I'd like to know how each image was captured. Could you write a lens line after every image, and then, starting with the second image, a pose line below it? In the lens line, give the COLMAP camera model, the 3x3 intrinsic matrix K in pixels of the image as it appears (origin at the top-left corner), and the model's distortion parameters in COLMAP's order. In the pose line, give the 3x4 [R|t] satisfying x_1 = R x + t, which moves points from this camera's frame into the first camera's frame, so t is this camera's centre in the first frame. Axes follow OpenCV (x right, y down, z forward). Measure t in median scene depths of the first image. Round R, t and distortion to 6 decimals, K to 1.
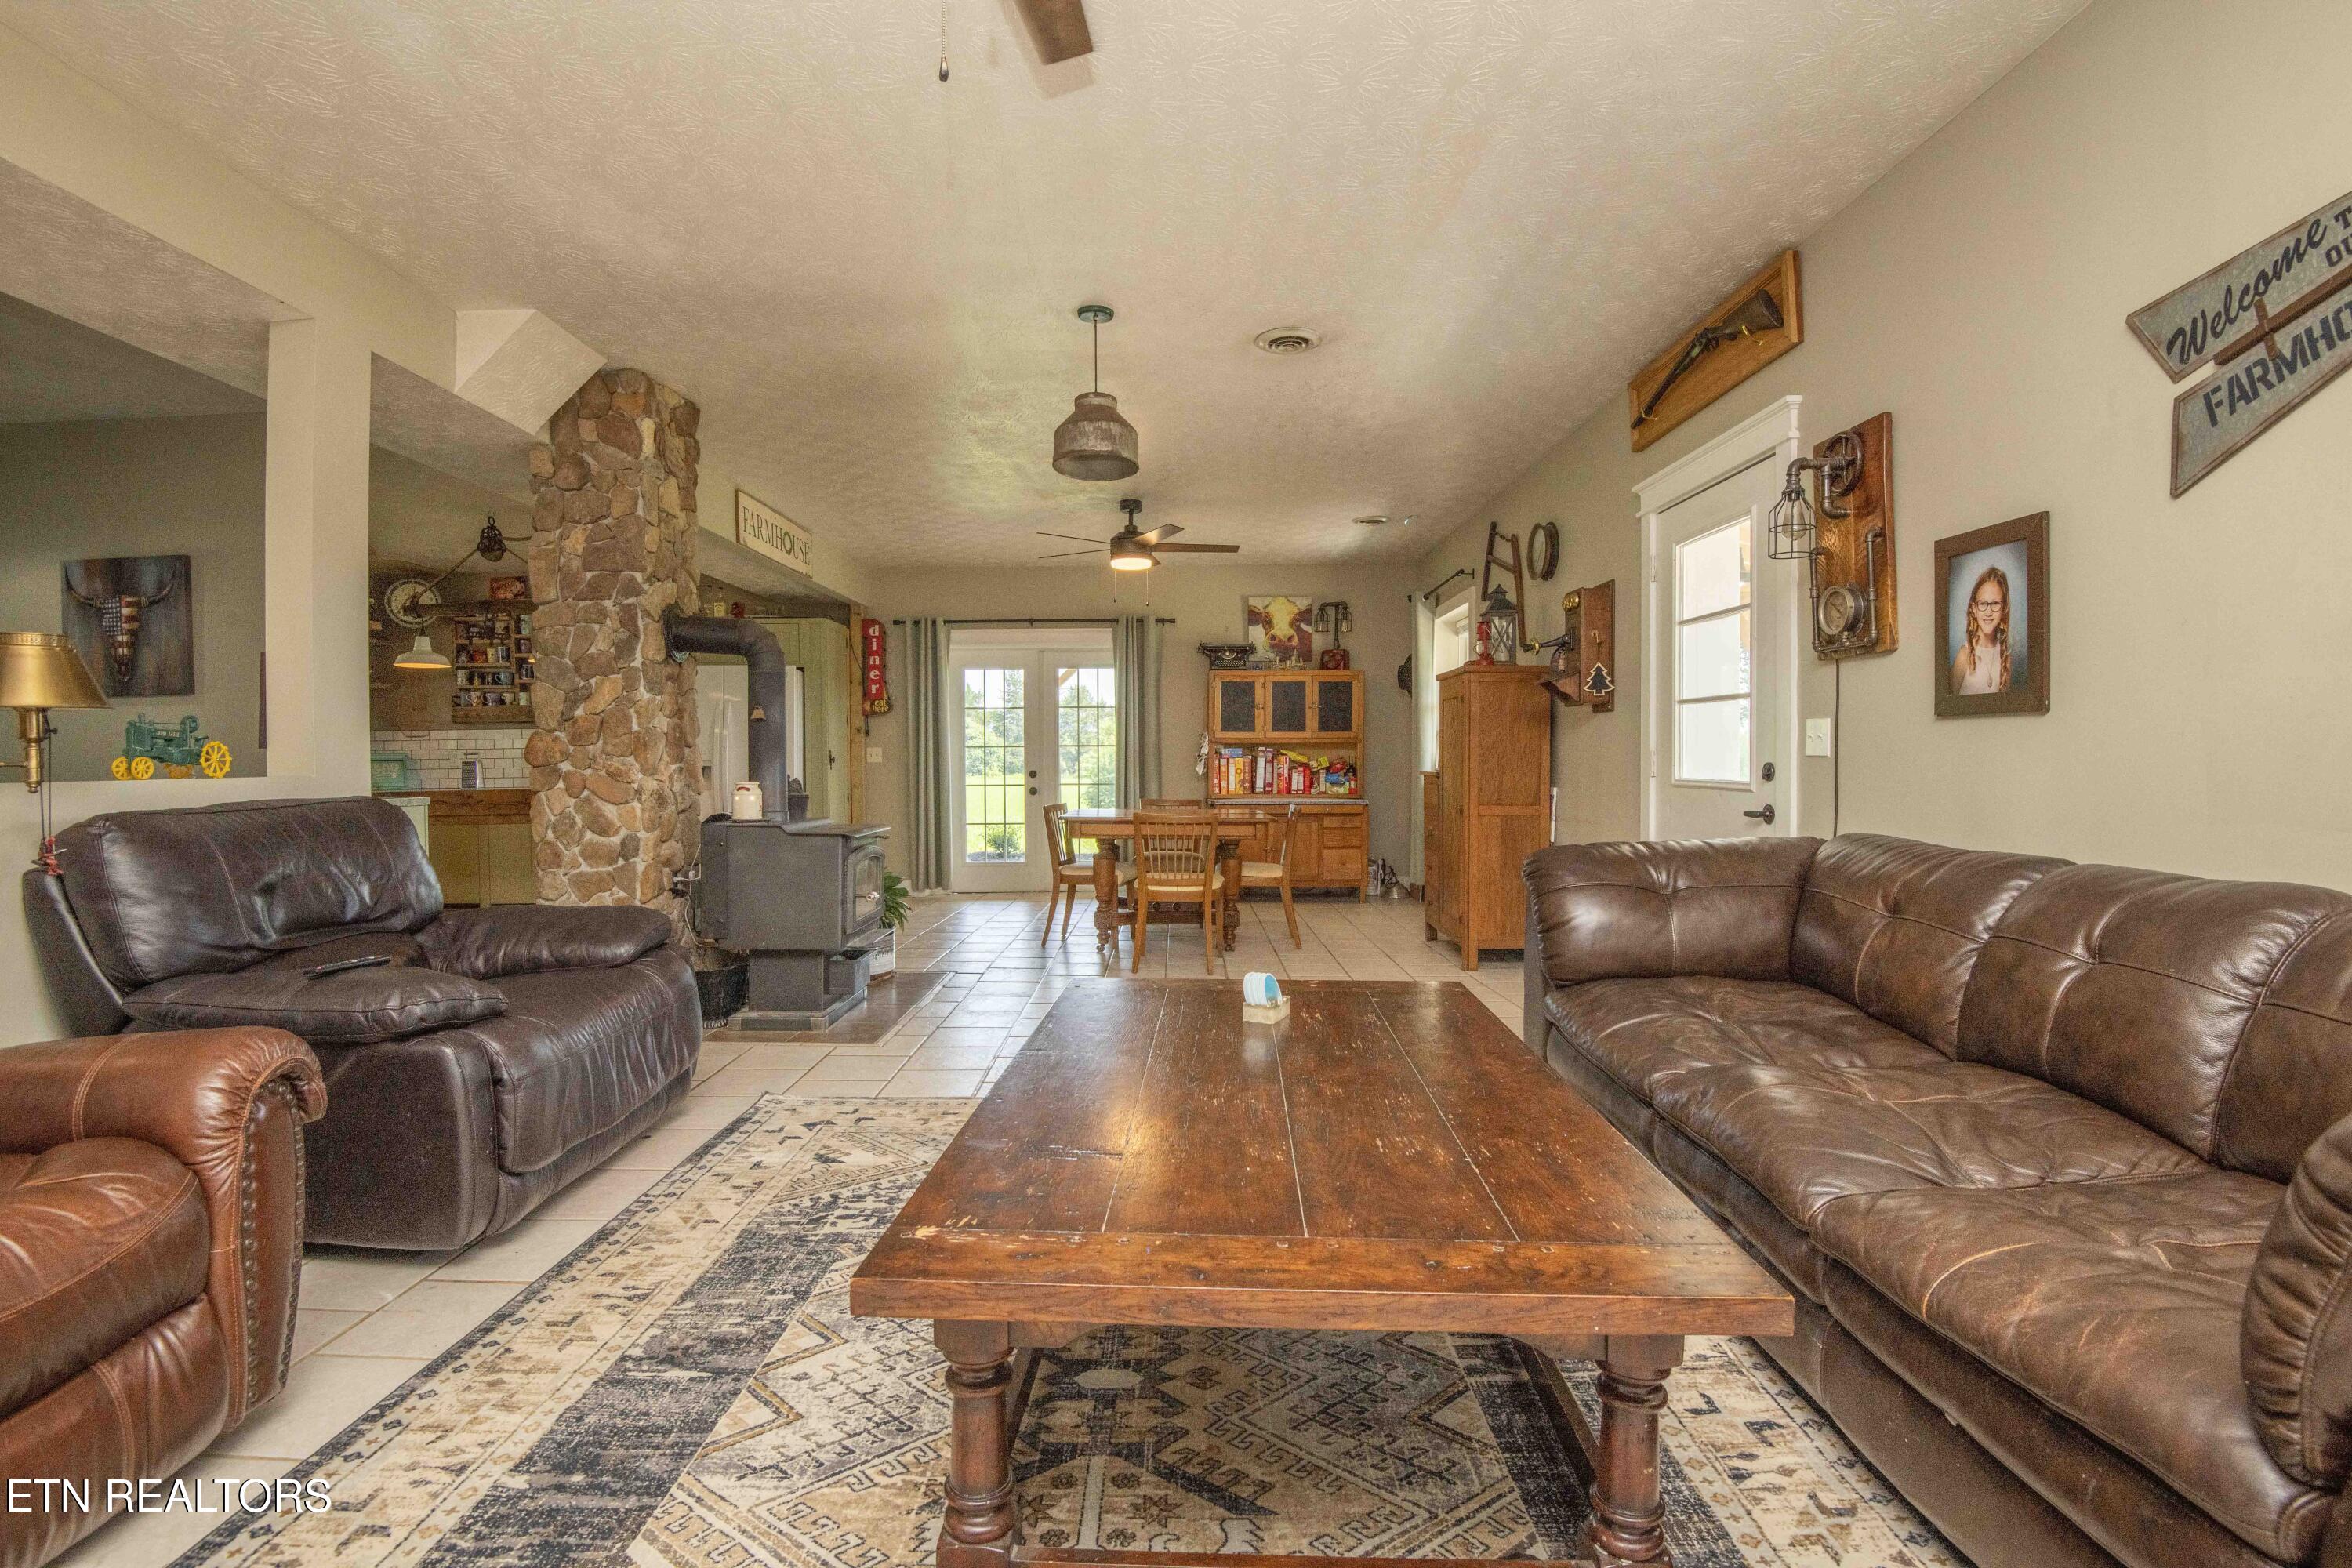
lens RADIAL K [[1082.1, 0, 1183.7], [0, 1082.1, 777.3], [0, 0, 1]] dist [-0.022742, -0.012244]
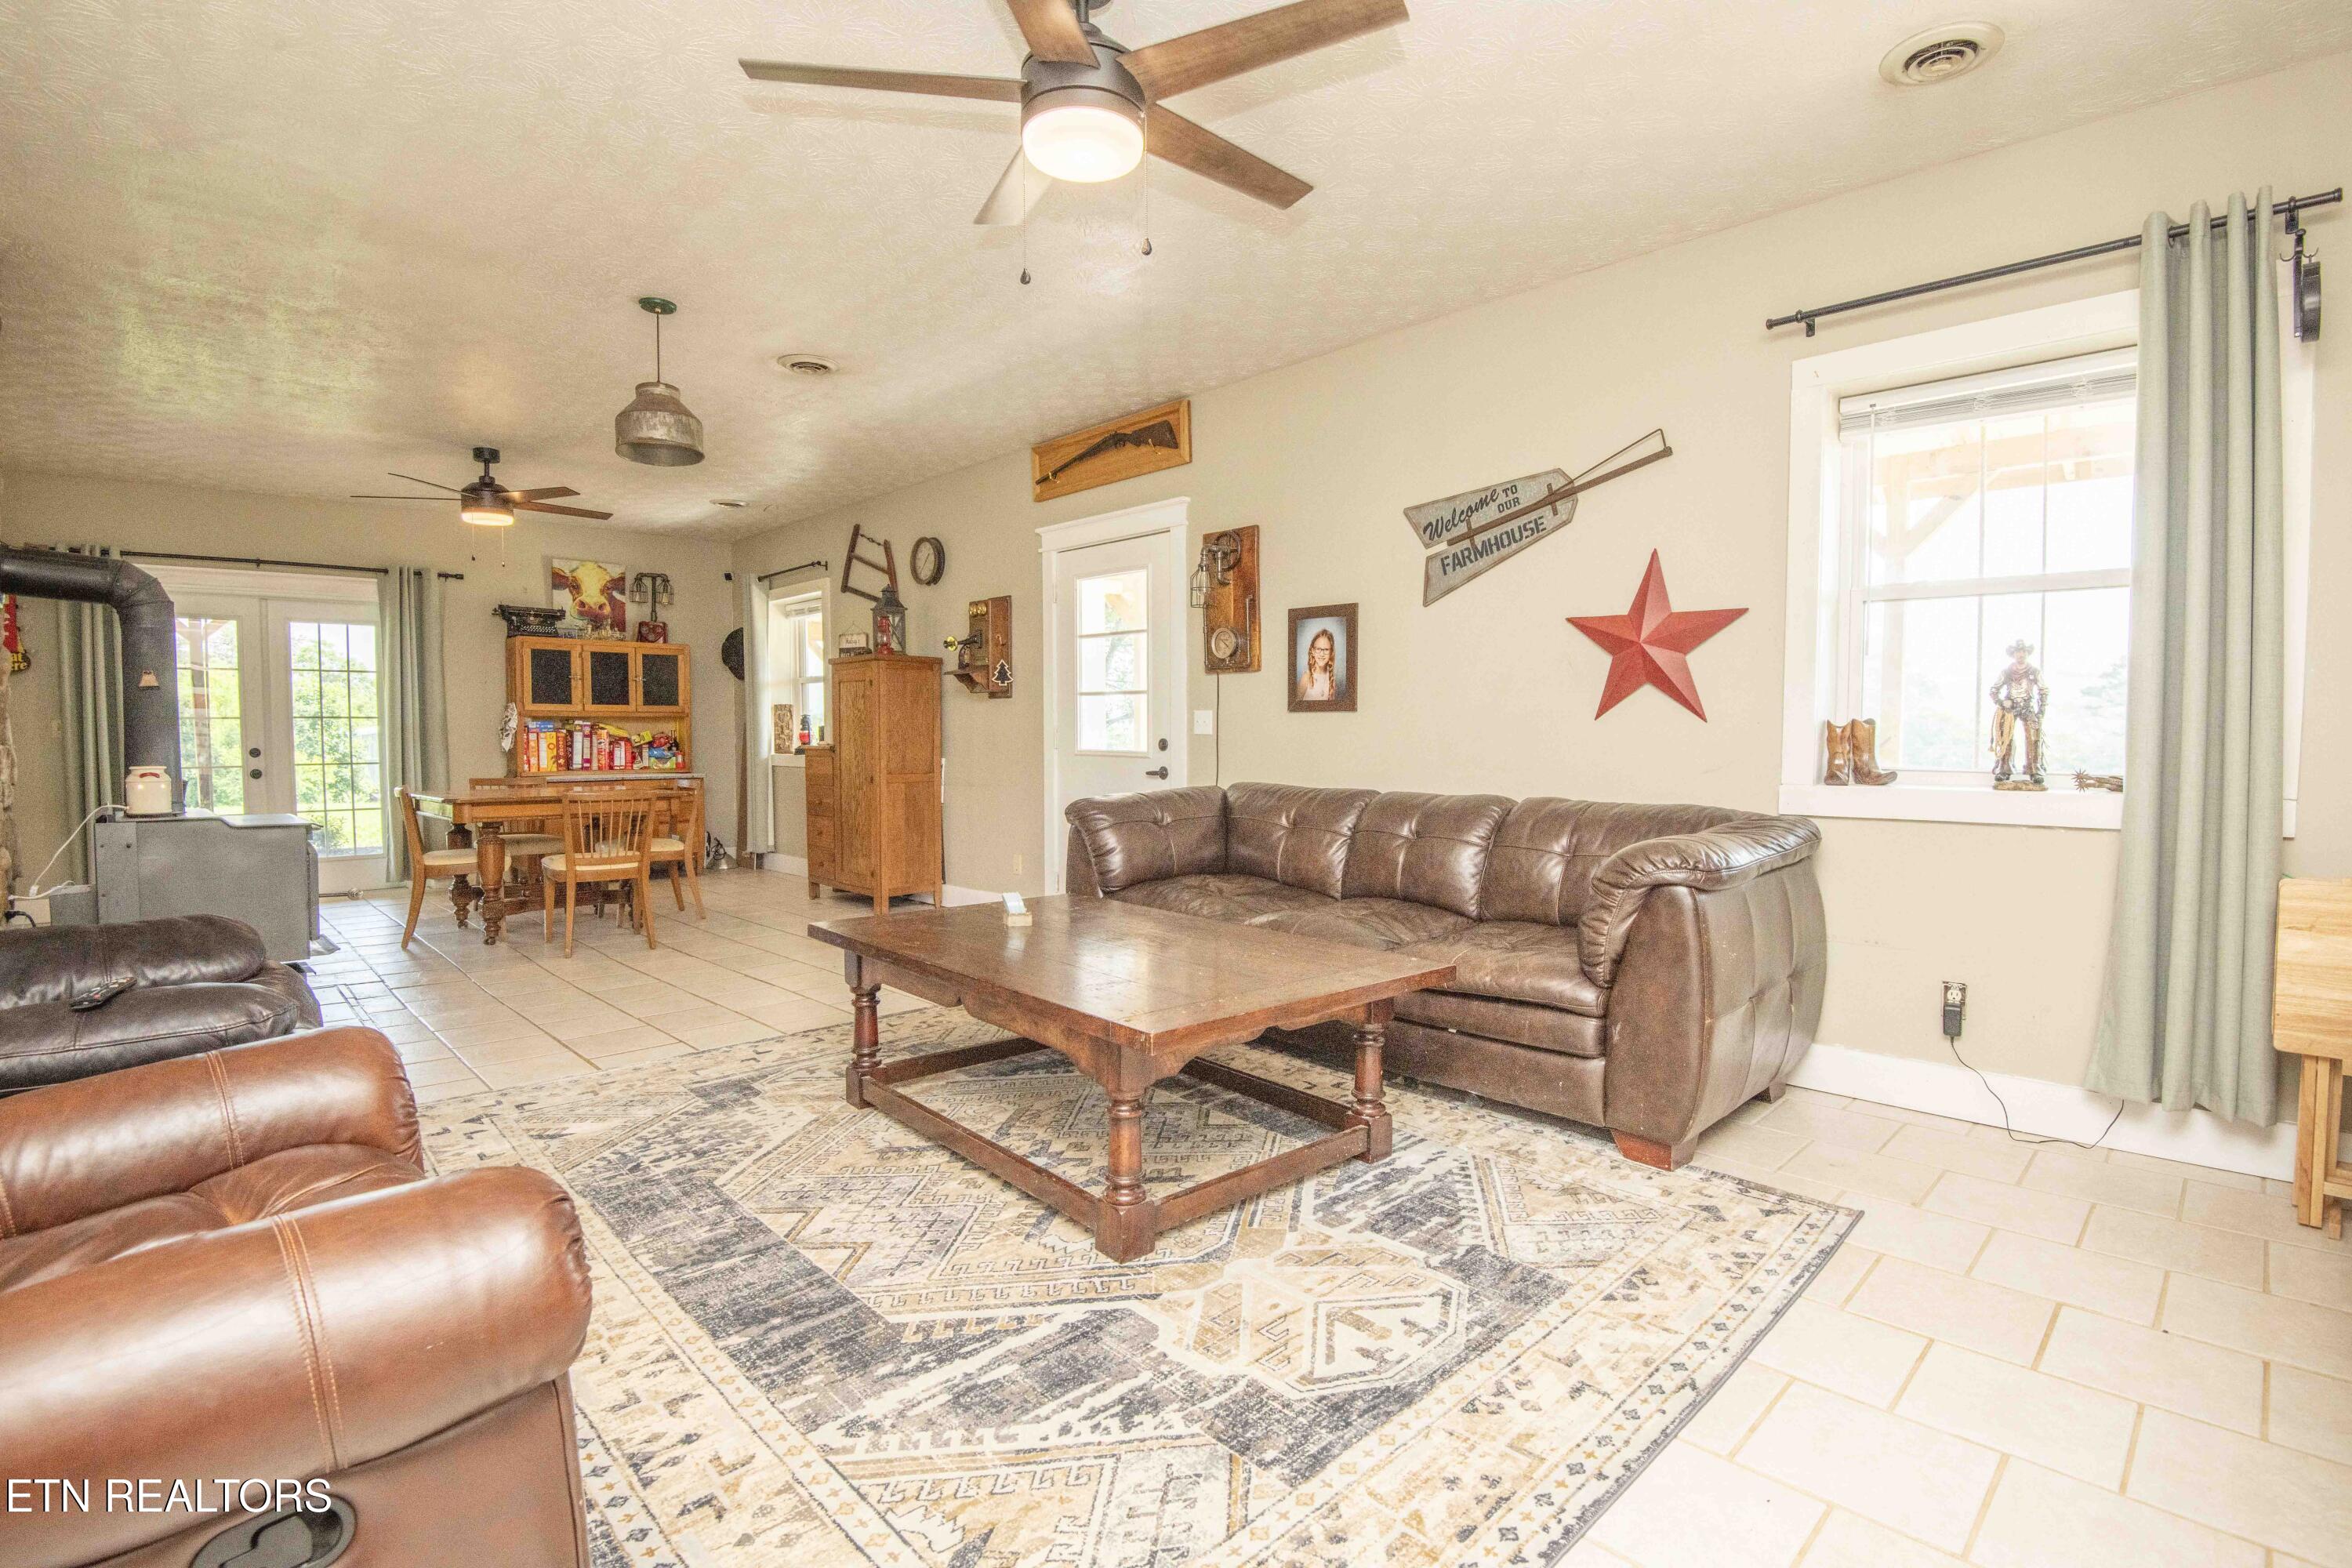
lens RADIAL K [[1082.1, 0, 1180.6], [0, 1082.1, 778.7], [0, 0, 1]] dist [-0.022742, -0.012244]
pose [[0.724266, -0.028383, 0.688937, -0.380678], [0.009052, 0.999458, 0.031660, -0.004172], [-0.689462, -0.016694, 0.724130, -0.082951]]
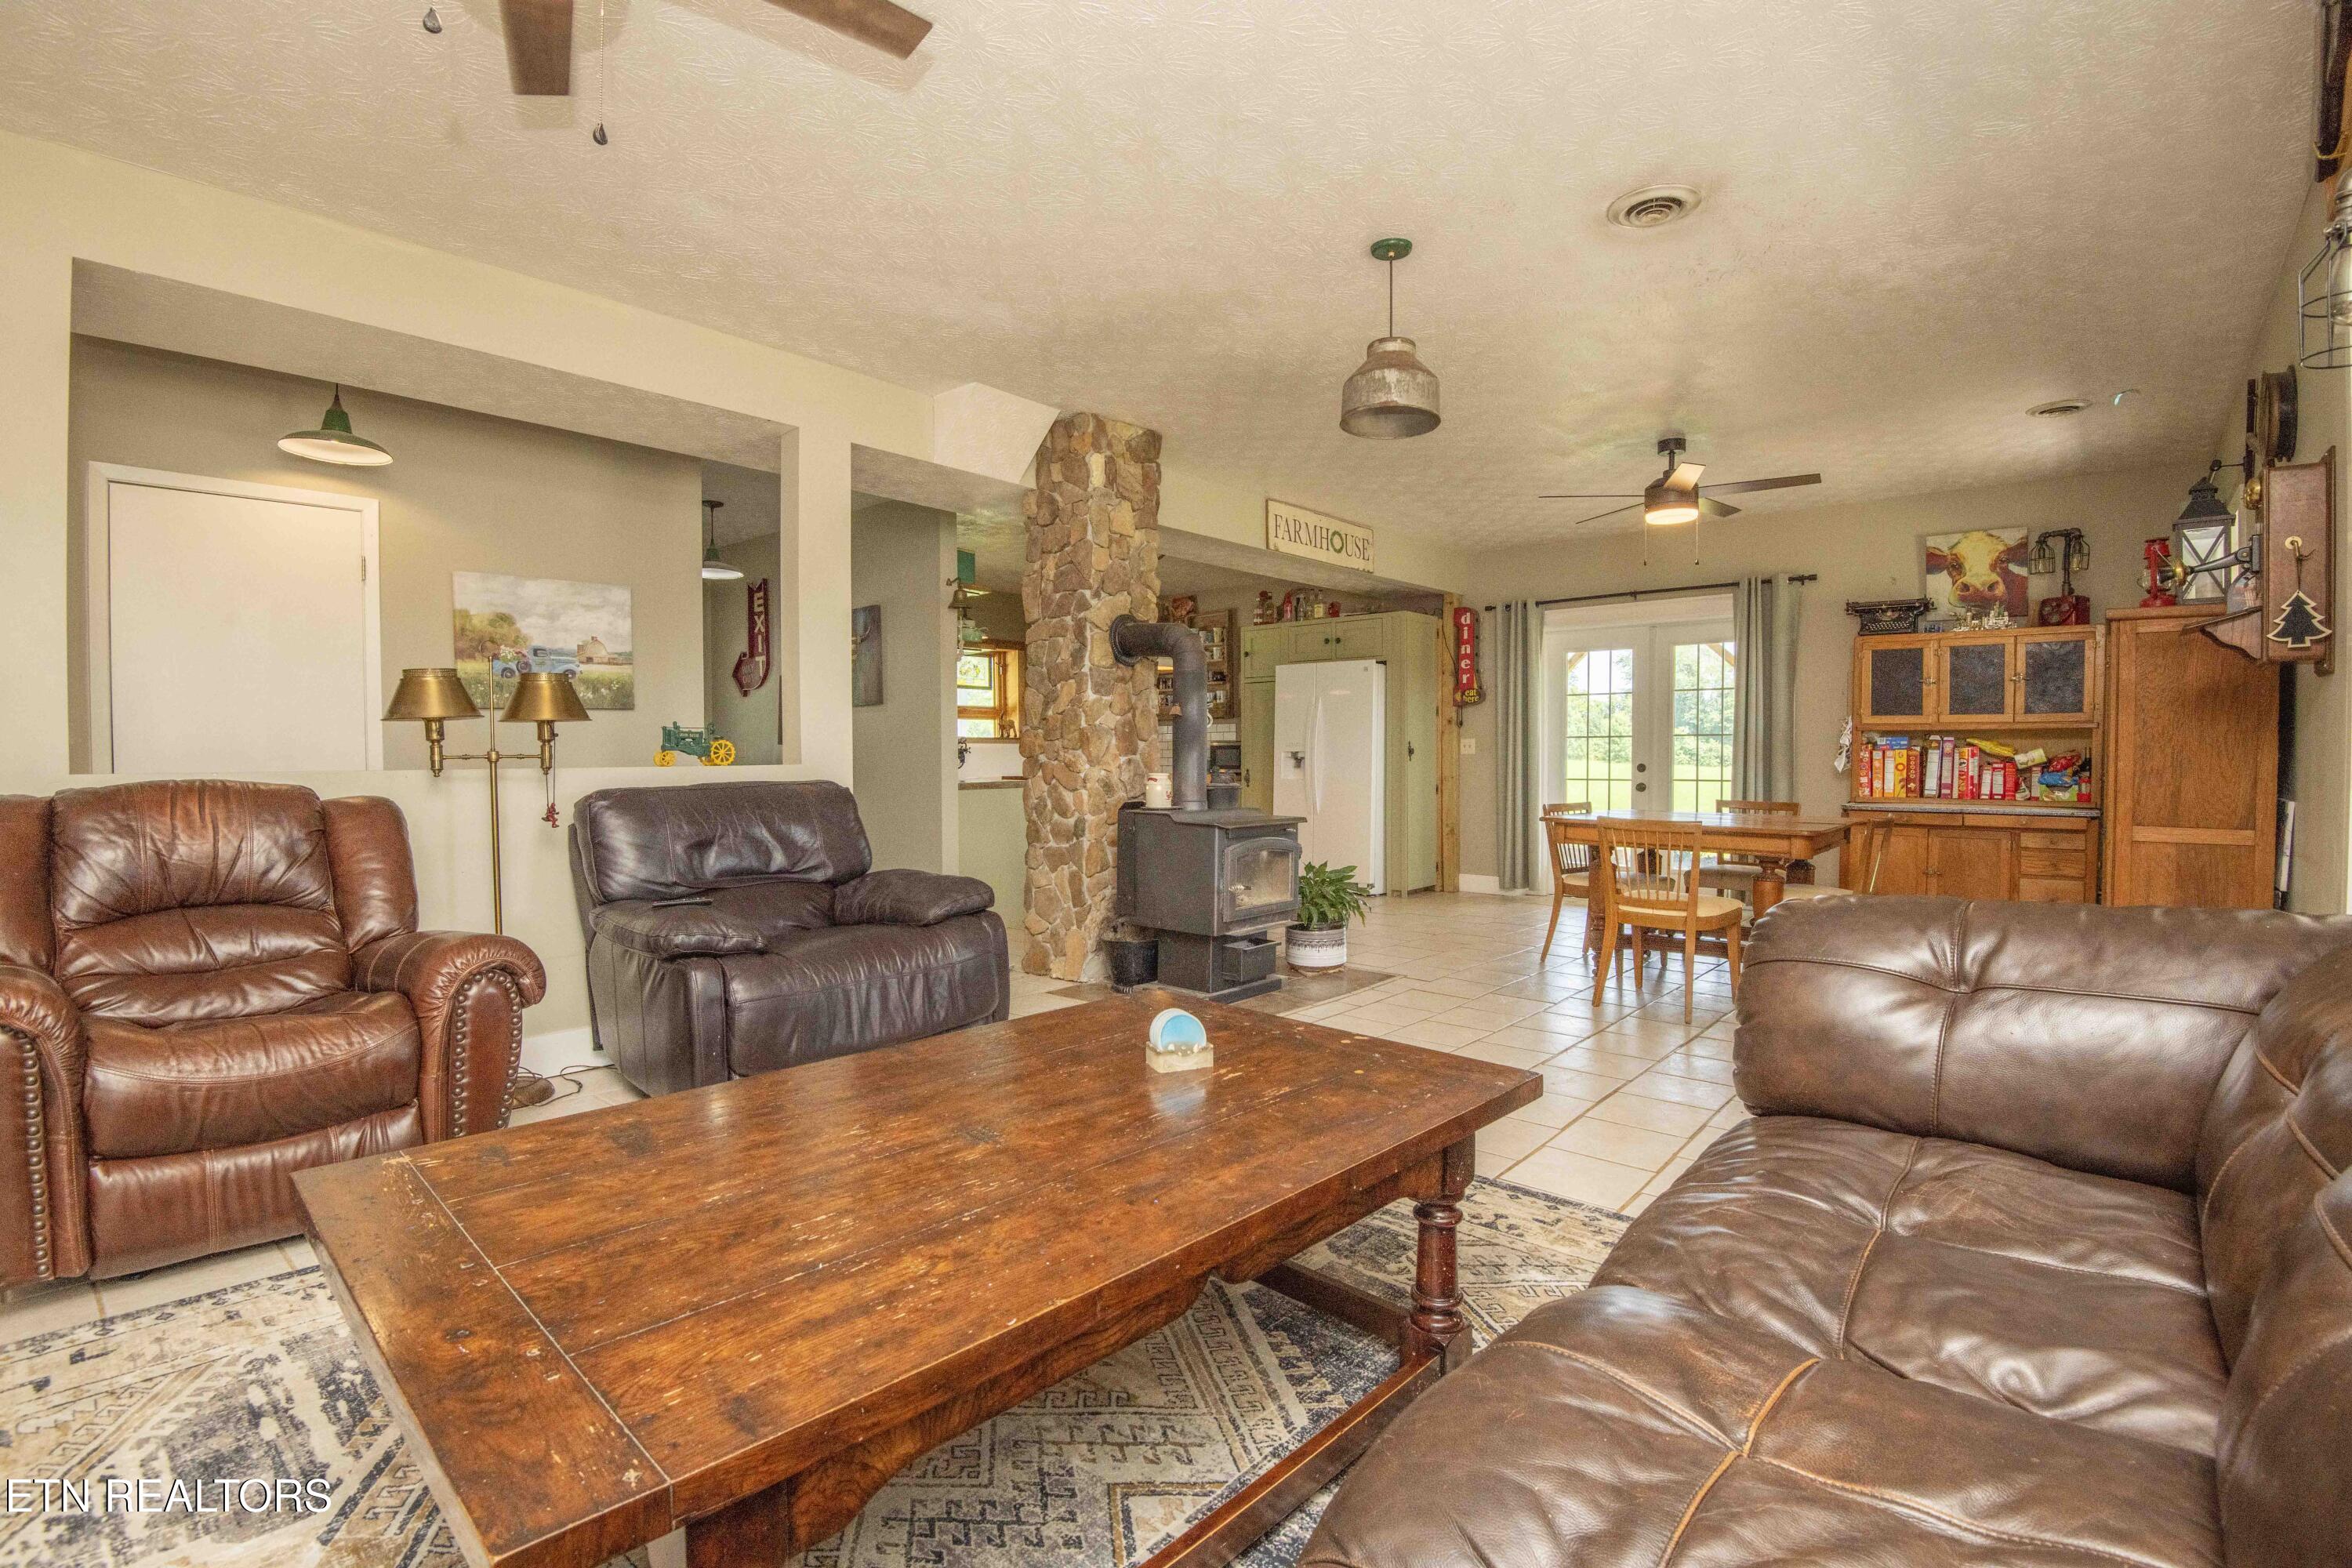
lens RADIAL K [[1082.1, 0, 1177.4], [0, 1082.1, 775.7], [0, 0, 1]] dist [-0.022742, -0.012244]
pose [[0.751001, 0.015493, -0.660119, 0.325867], [-0.010180, 0.999878, 0.011885, -0.006469], [0.660222, -0.002206, 0.751067, 0.192493]]
